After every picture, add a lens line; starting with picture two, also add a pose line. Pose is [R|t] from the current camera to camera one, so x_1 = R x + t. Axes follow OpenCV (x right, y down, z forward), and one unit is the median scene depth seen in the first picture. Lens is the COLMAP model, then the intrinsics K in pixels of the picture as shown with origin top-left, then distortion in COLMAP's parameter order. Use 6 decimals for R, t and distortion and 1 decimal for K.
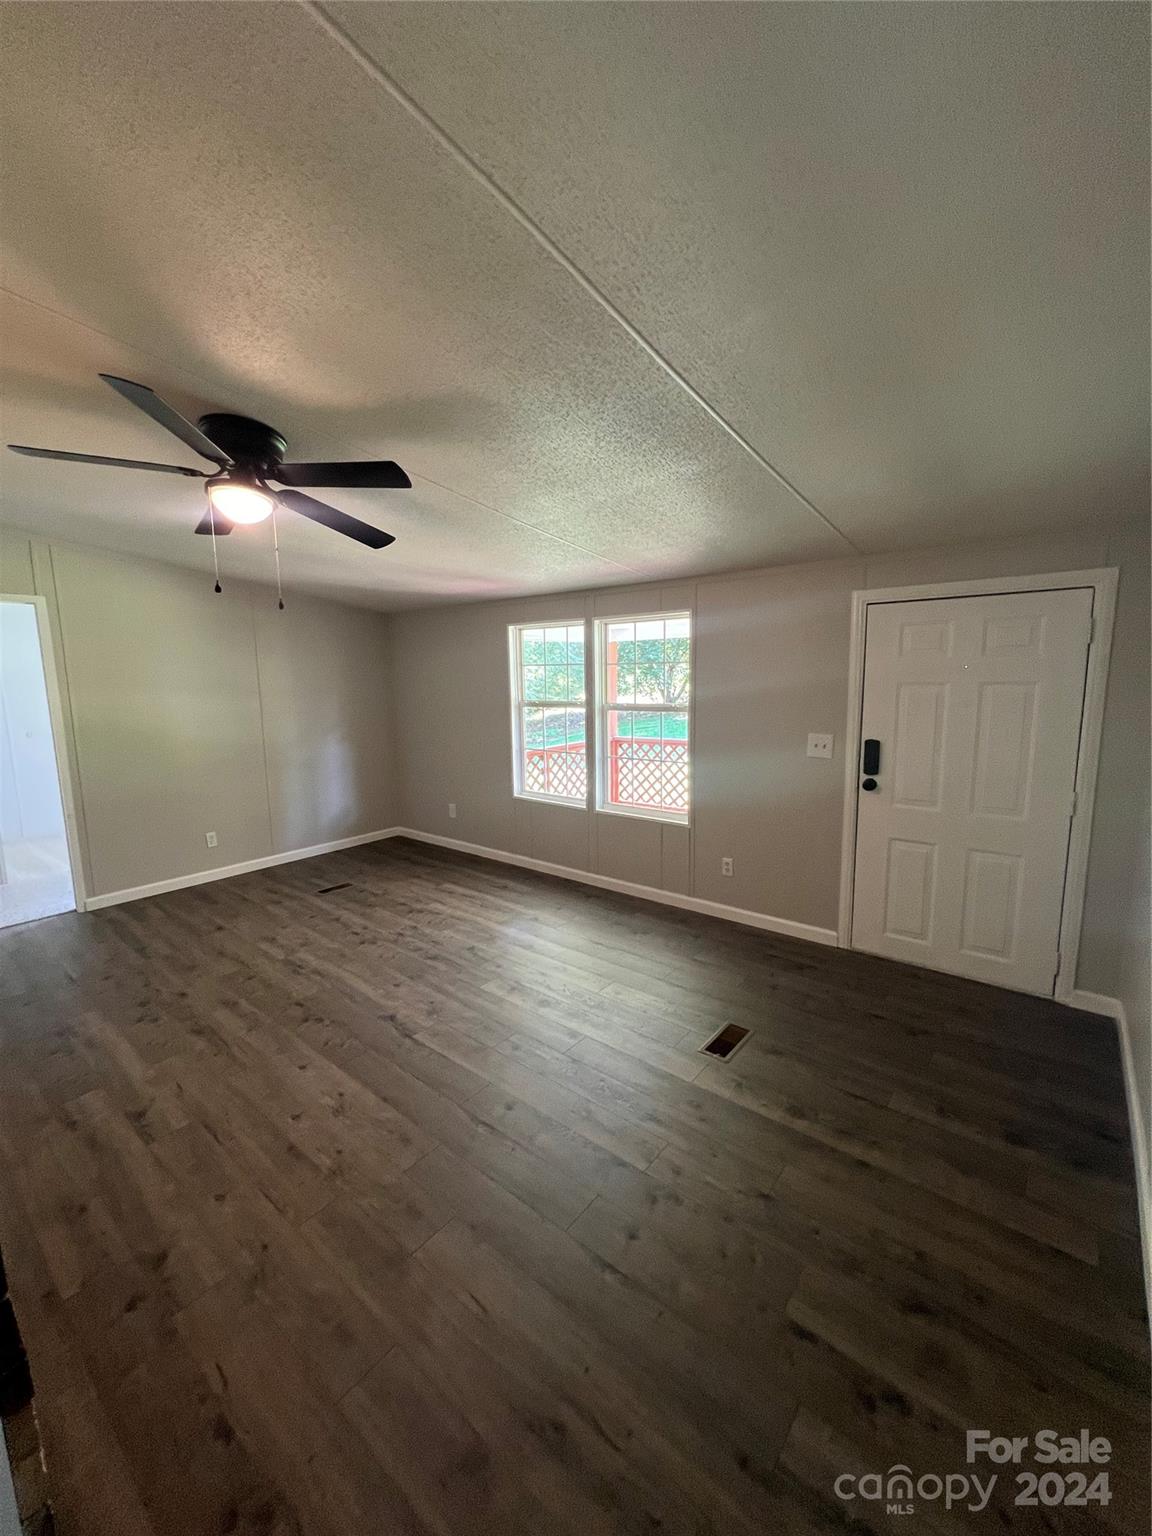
lens RADIAL K [[615.3, 0, 581.1], [0, 615.3, 768.3], [0, 0, 1]] dist [-0.002906, 0.000421]
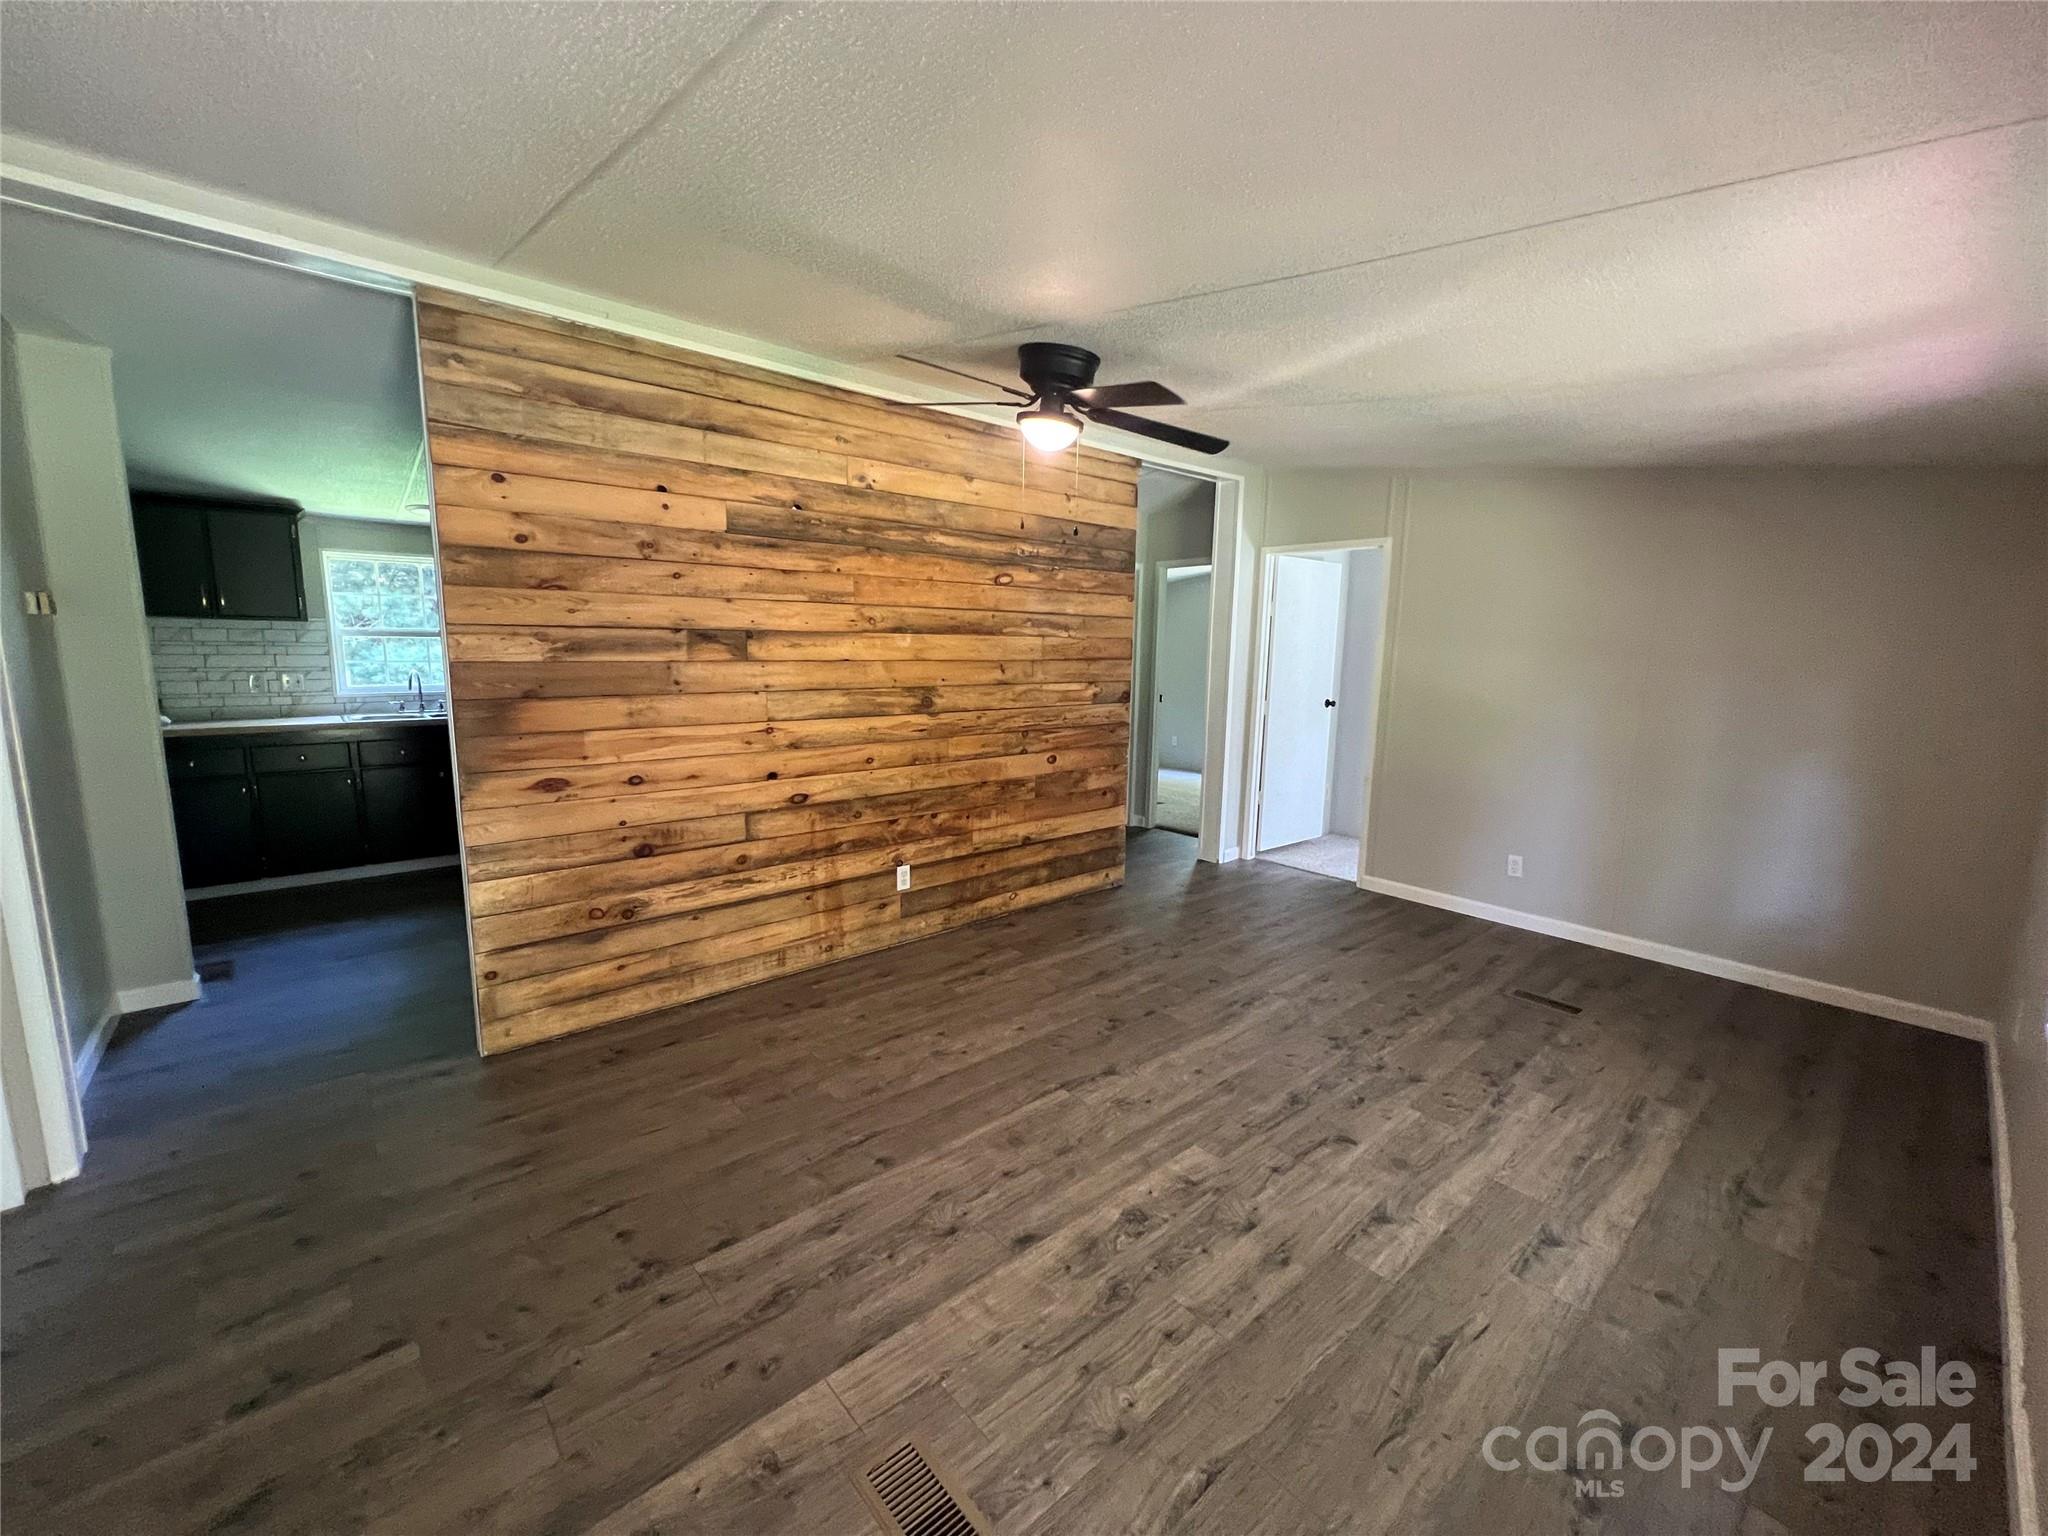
lens RADIAL K [[818.7, 0, 1022.0], [0, 818.7, 765.8], [0, 0, 1]] dist [-0.001265, -0.000233]
pose [[-0.170160, 0.159407, -0.972438, 0.451260], [-0.167899, 0.967709, 0.188011, -0.089226], [0.971007, 0.195264, -0.137901, 0.705427]]
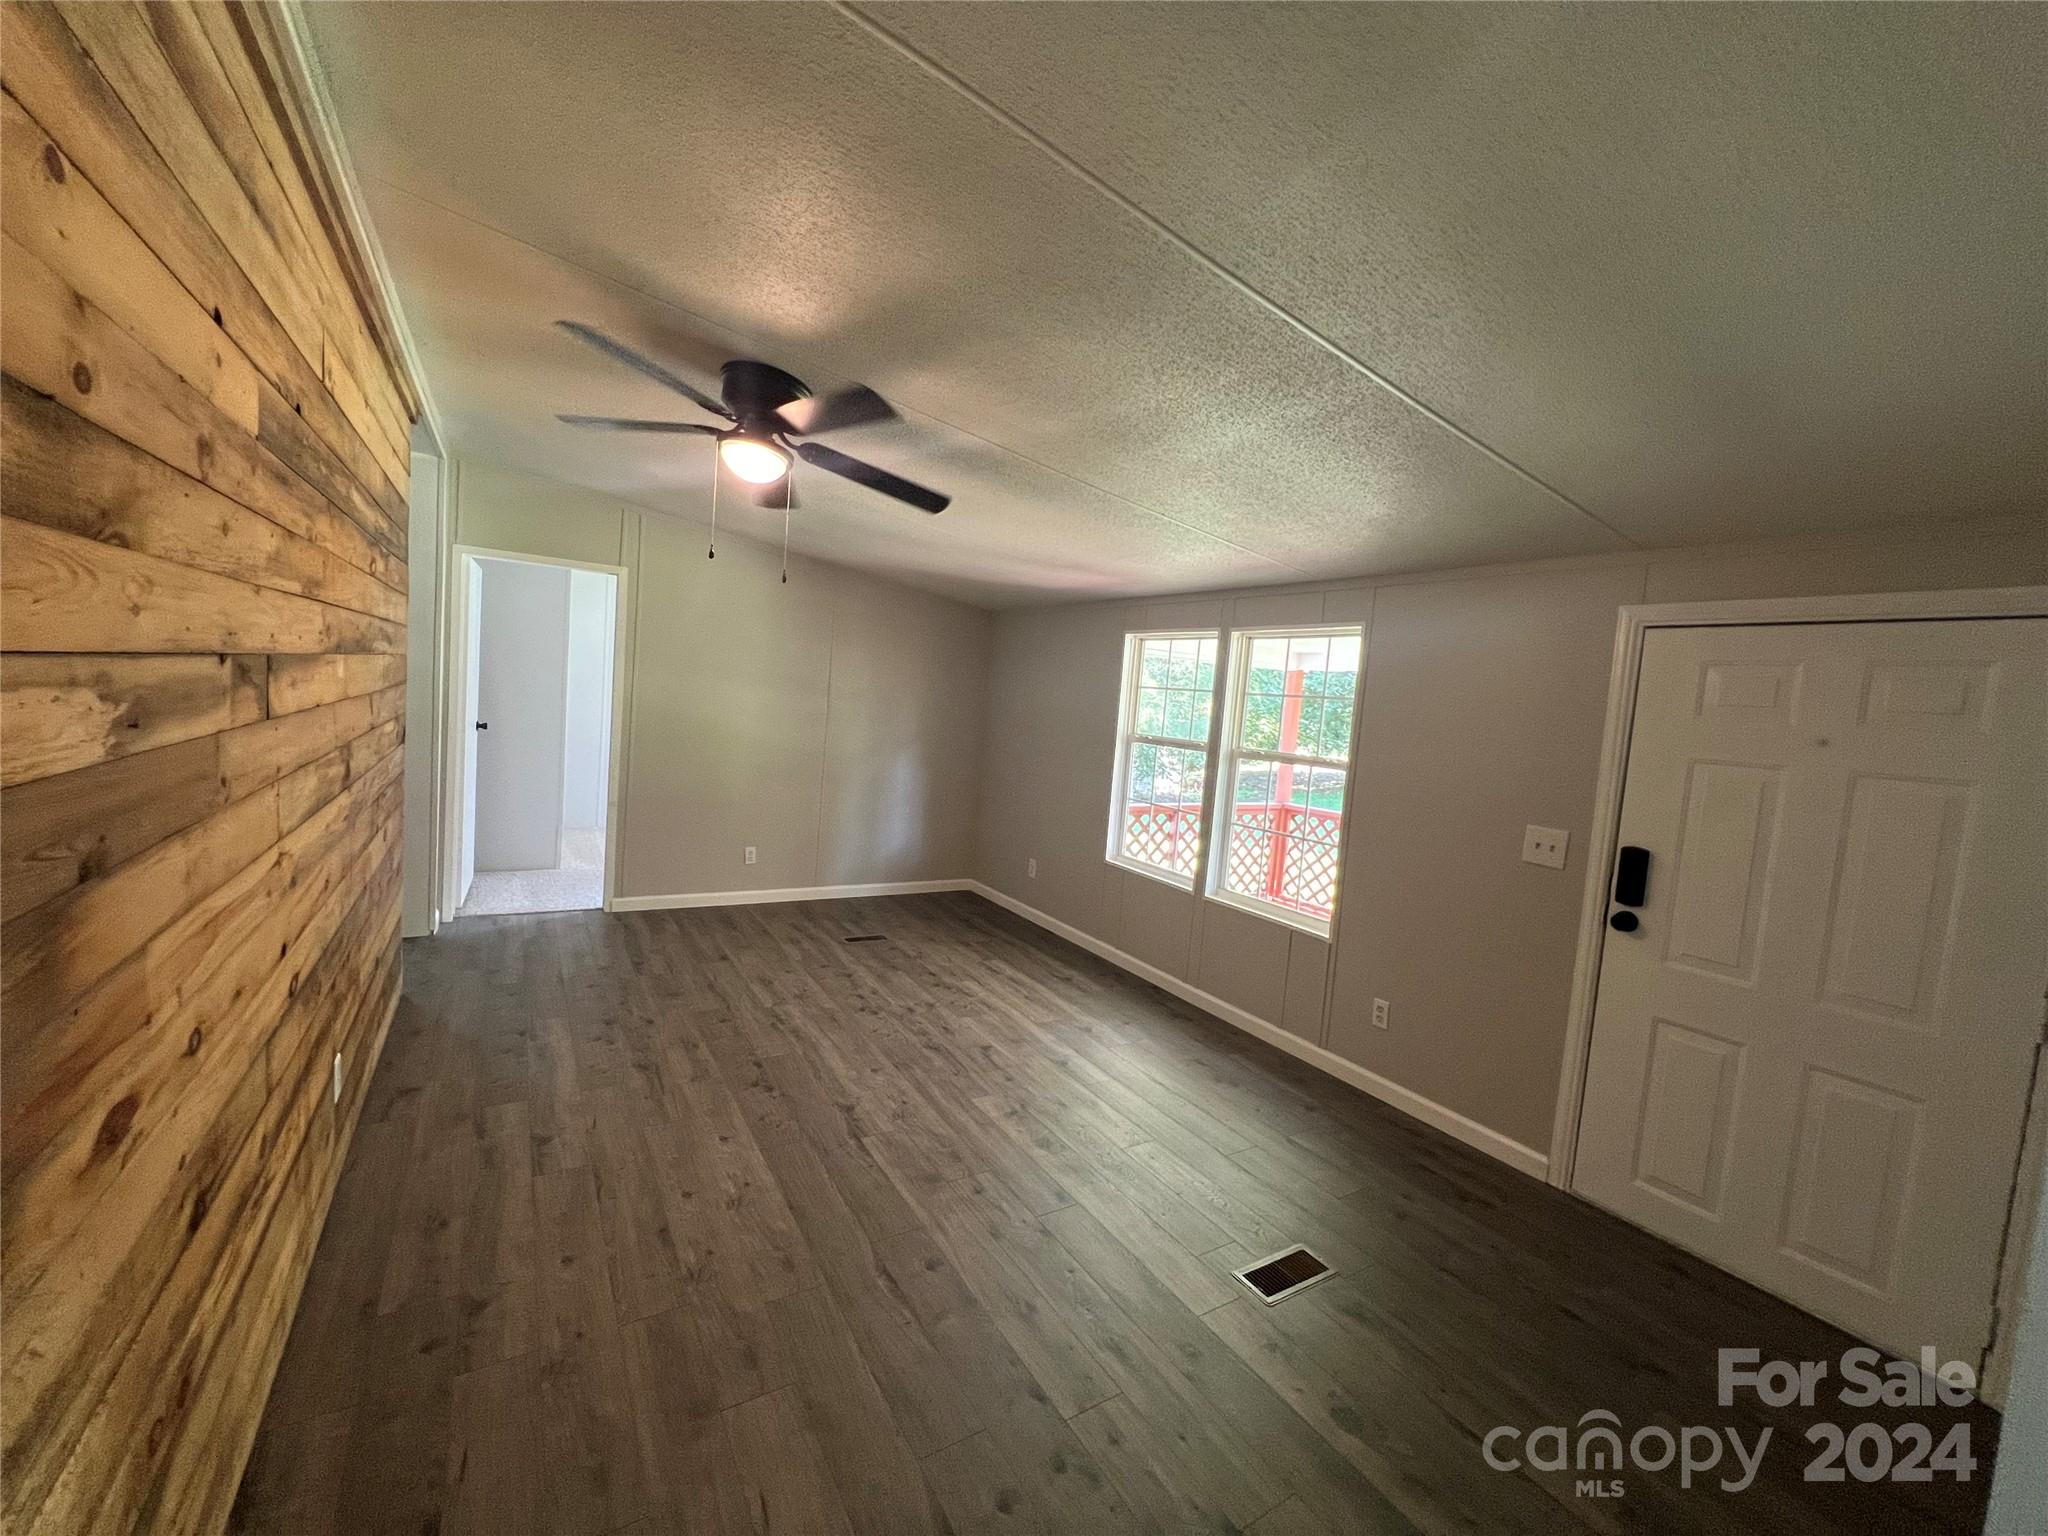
lens RADIAL K [[818.7, 0, 1022.0], [0, 818.7, 765.8], [0, 0, 1]] dist [-0.001265, -0.000233]
pose [[0.939419, 0.116552, -0.322347, 0.131548], [-0.142409, 0.988122, -0.057747, 0.005494], [0.311788, 0.100153, 0.944859, 0.036521]]
